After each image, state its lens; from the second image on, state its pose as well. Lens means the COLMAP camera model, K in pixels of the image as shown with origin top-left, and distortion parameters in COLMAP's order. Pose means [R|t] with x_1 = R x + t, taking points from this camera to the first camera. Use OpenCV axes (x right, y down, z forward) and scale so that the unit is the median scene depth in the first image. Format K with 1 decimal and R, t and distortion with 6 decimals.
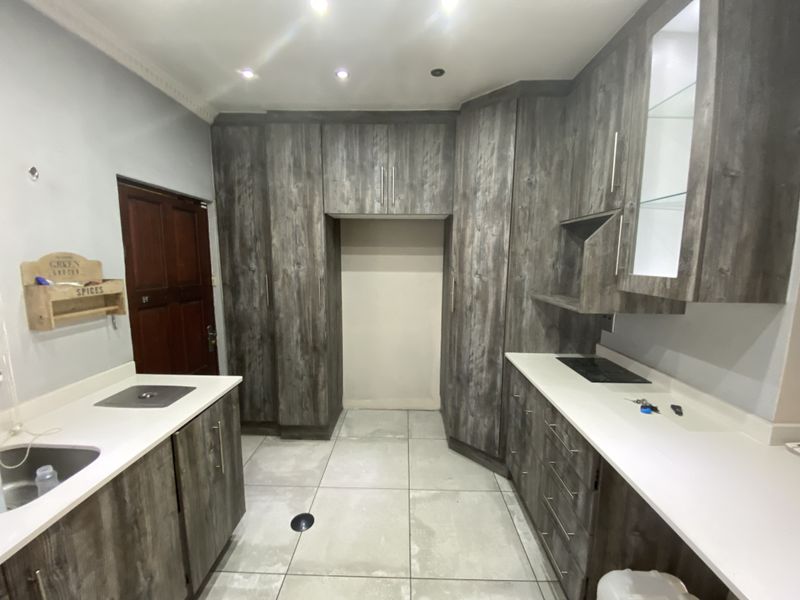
lens RADIAL K [[323.0, 0, 400.0], [0, 323.0, 300.0], [0, 0, 1]] dist [0.028566, -0.024834]
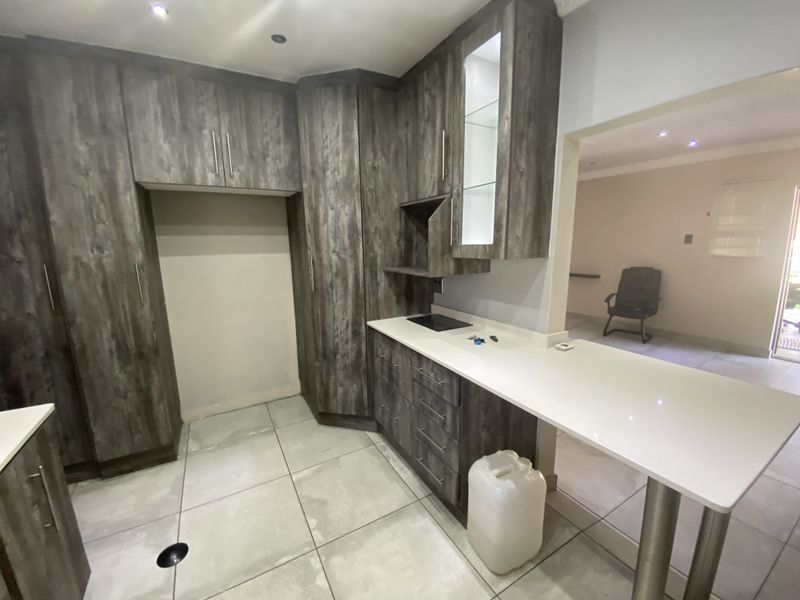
lens RADIAL K [[320.5, 0, 400.0], [0, 320.5, 300.0], [0, 0, 1]] dist [0.046518, -0.032787]
pose [[0.858188, -0.114710, 0.500354, -0.123332], [0.091068, 0.993273, 0.071518, 0.020192], [-0.505192, -0.015810, 0.862862, -0.005645]]
